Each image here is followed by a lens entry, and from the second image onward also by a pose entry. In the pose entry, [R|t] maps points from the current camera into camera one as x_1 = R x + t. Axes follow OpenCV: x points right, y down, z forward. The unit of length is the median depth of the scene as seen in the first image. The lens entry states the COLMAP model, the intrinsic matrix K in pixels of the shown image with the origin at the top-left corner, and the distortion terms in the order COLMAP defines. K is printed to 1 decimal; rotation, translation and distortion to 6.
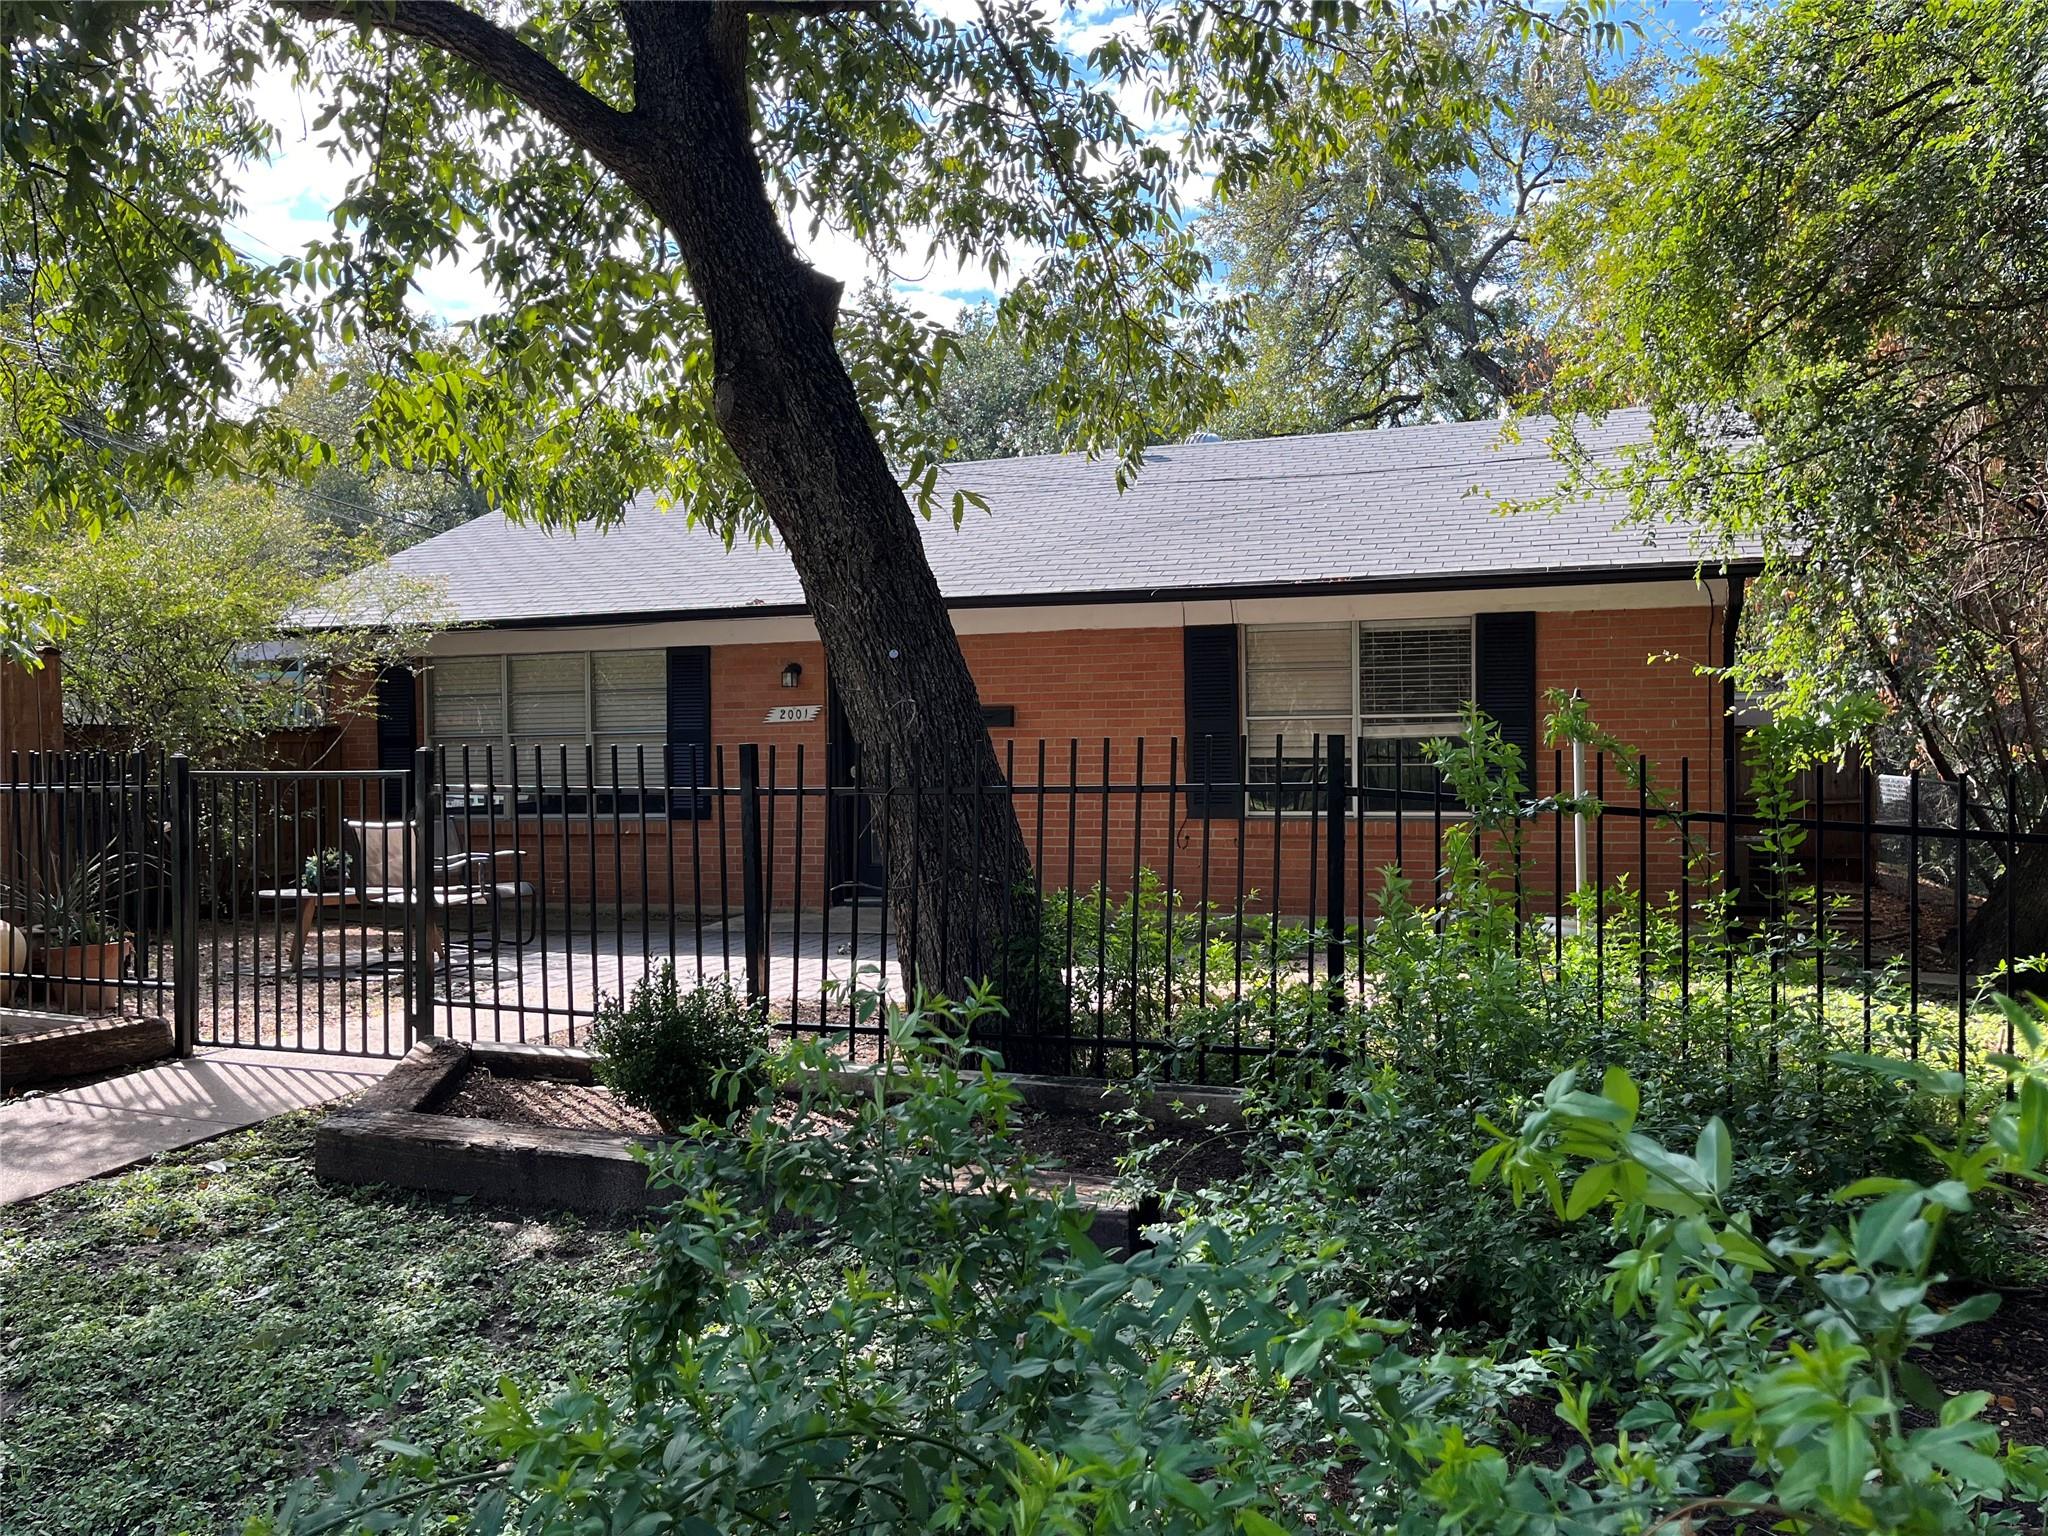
lens RADIAL K [[1563.5, 0, 1015.1], [0, 1563.5, 761.0], [0, 0, 1]] dist [0.072771, -0.093788]
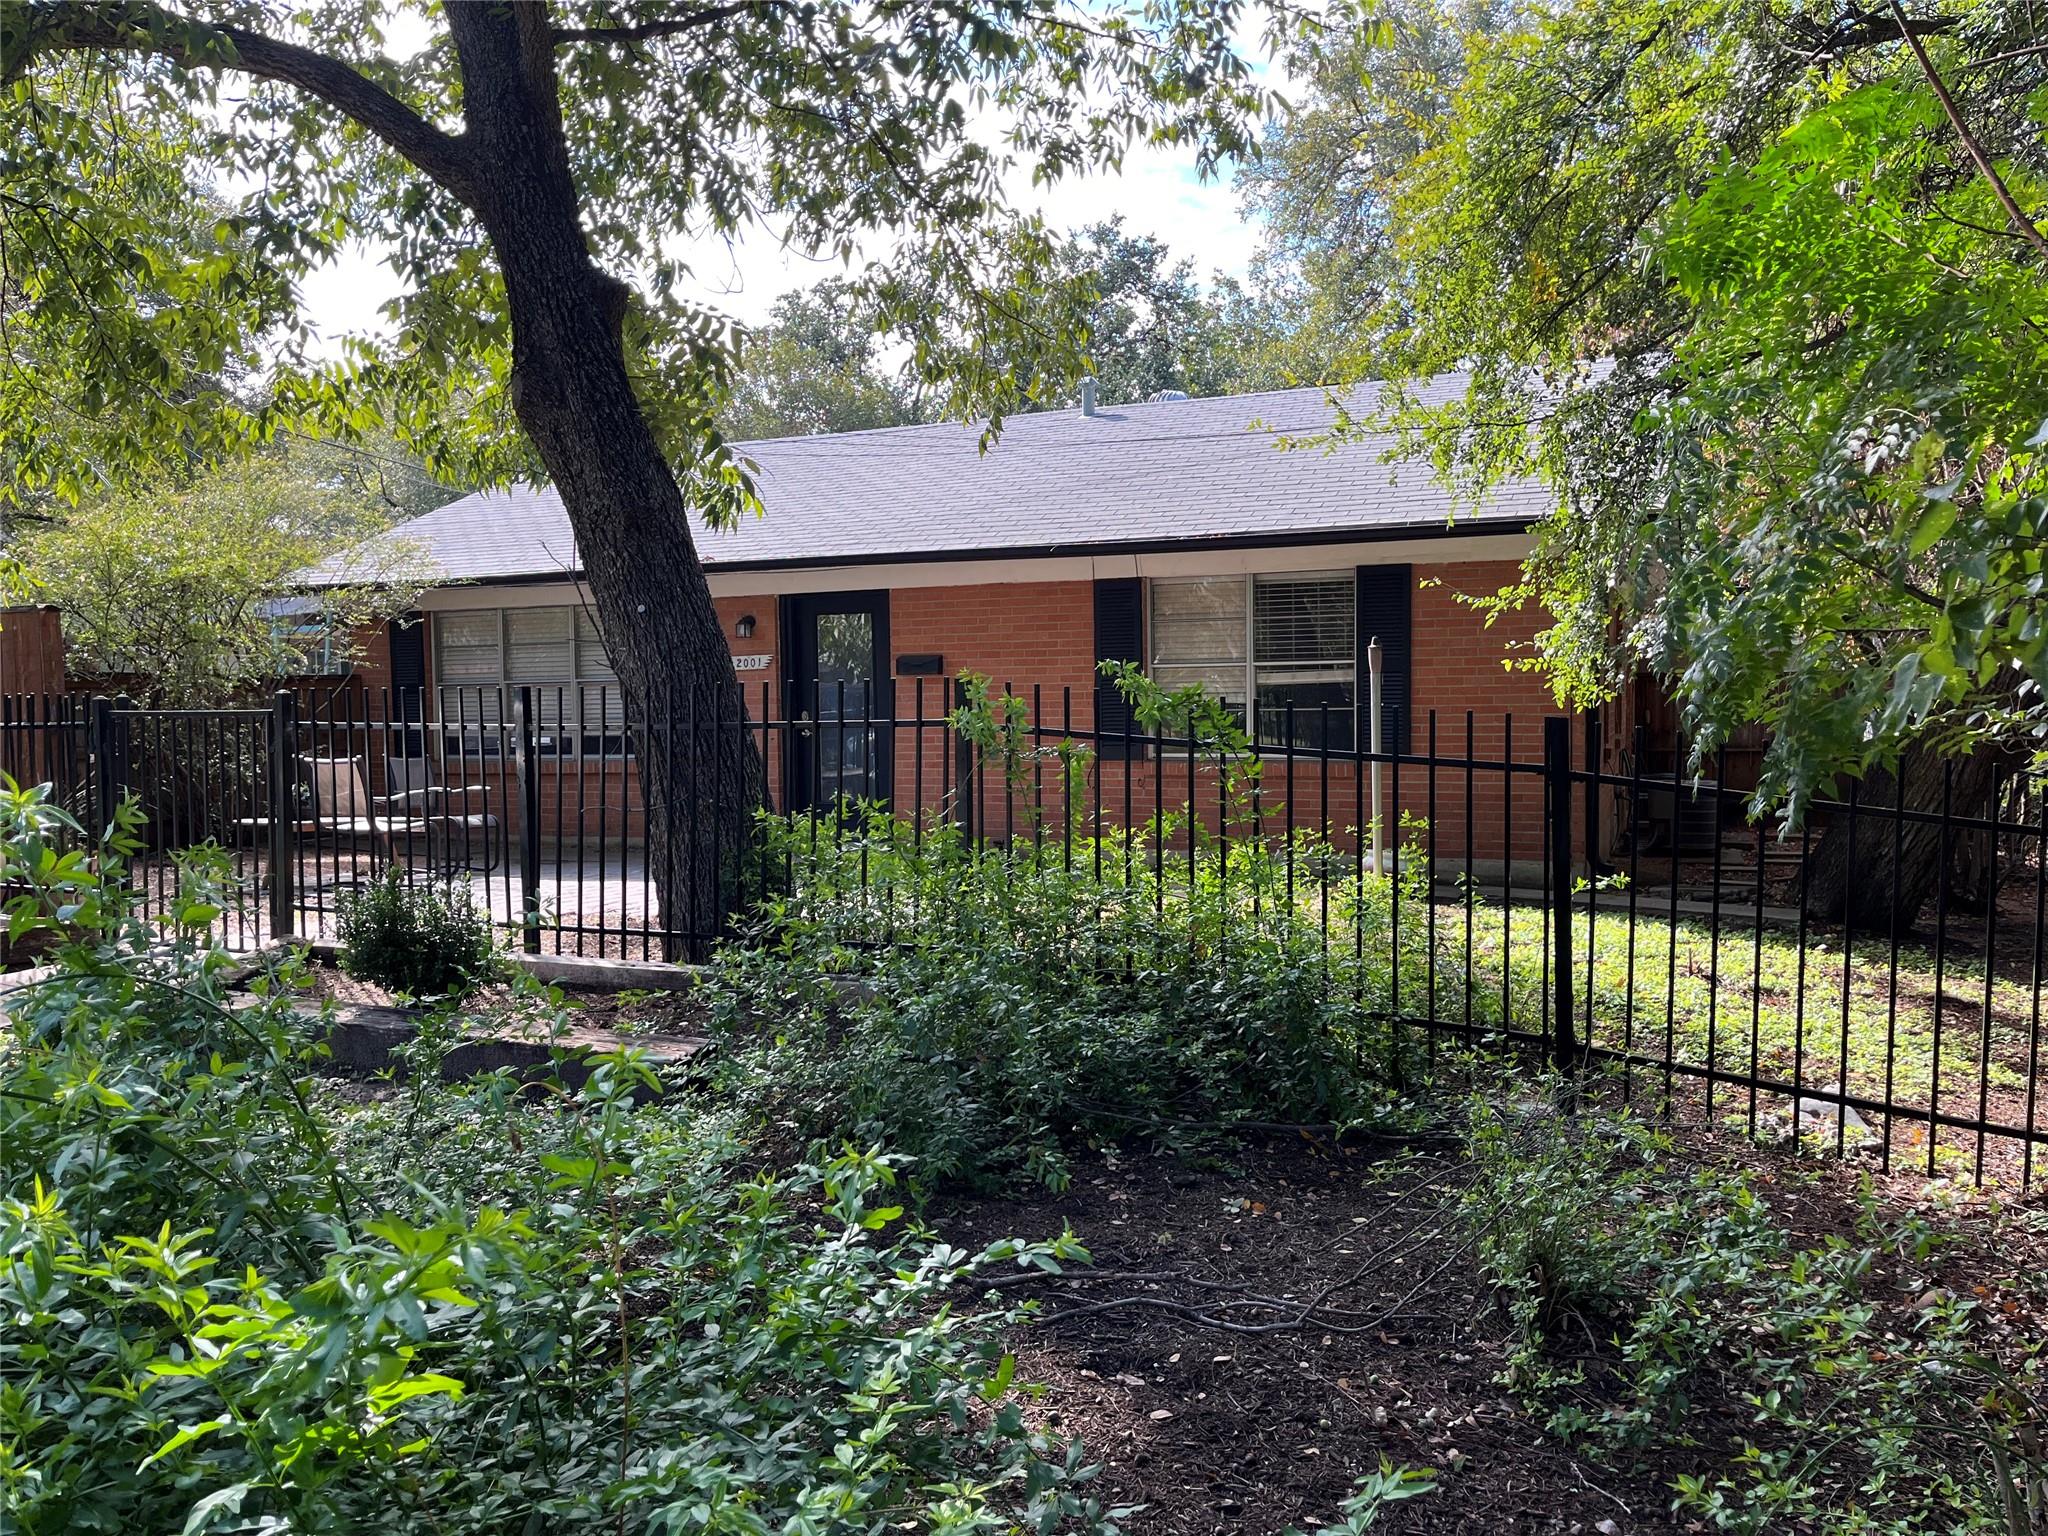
lens RADIAL K [[1563.5, 0, 1049.4], [0, 1563.5, 752.2], [0, 0, 1]] dist [0.072771, -0.093788]
pose [[0.995475, 0.003791, -0.094947, 0.188574], [-0.000780, 0.999496, 0.031725, -0.002450], [0.095020, -0.031508, 0.994977, -0.068844]]
